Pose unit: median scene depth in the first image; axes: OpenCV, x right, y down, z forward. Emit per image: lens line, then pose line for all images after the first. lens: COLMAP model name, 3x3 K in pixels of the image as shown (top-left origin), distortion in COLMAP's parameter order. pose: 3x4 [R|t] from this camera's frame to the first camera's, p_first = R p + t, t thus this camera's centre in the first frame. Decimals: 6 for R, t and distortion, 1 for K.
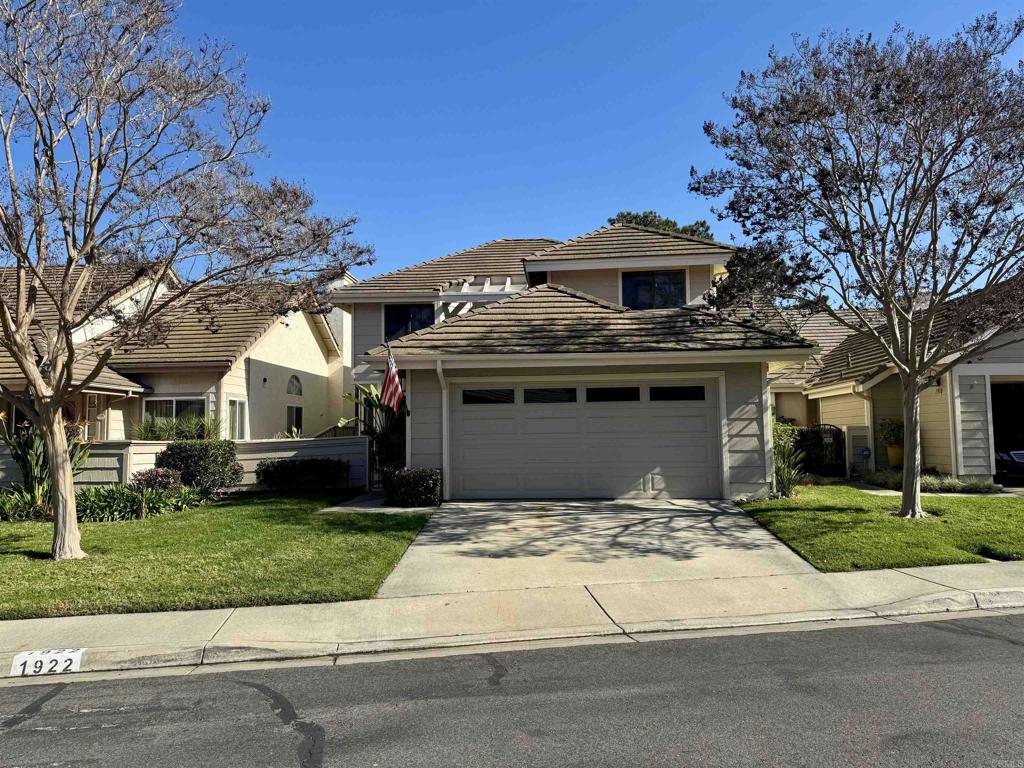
lens RADIAL K [[763.6, 0, 518.0], [0, 763.6, 387.3], [0, 0, 1]] dist [0.007166, -0.006792]
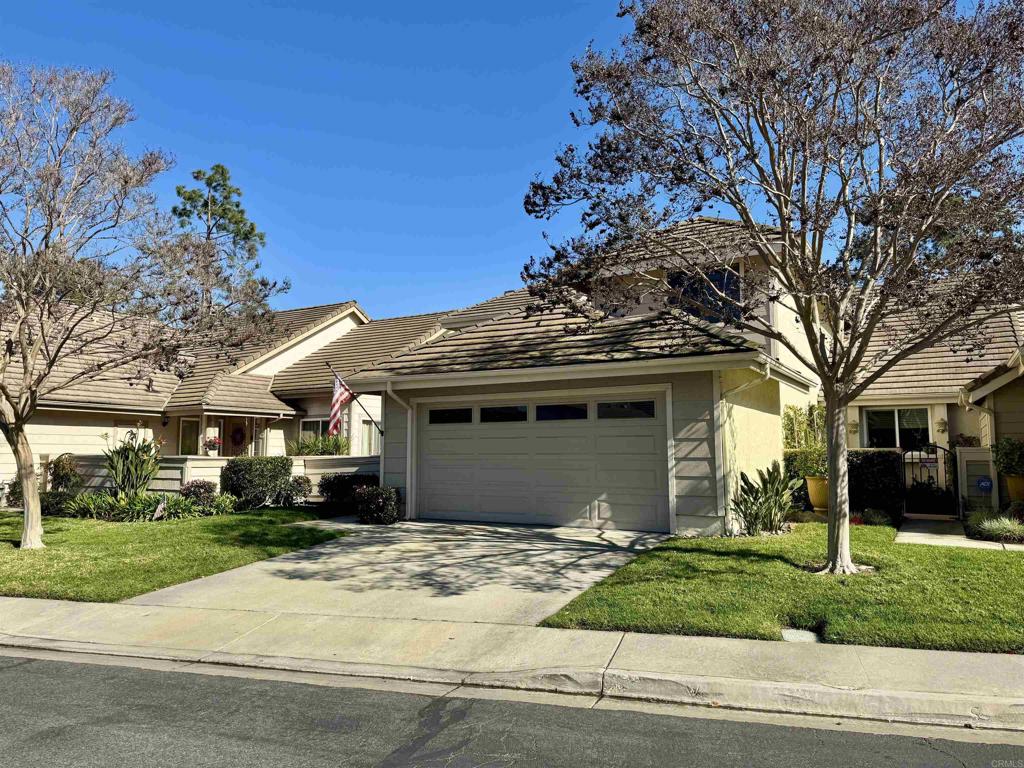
lens RADIAL K [[763.6, 0, 518.9], [0, 763.6, 381.9], [0, 0, 1]] dist [0.007166, -0.006792]
pose [[0.883223, -0.033486, -0.467756, 0.521113], [0.021775, 0.999300, -0.030422, -0.000374], [0.468447, 0.016685, 0.883334, 0.166439]]
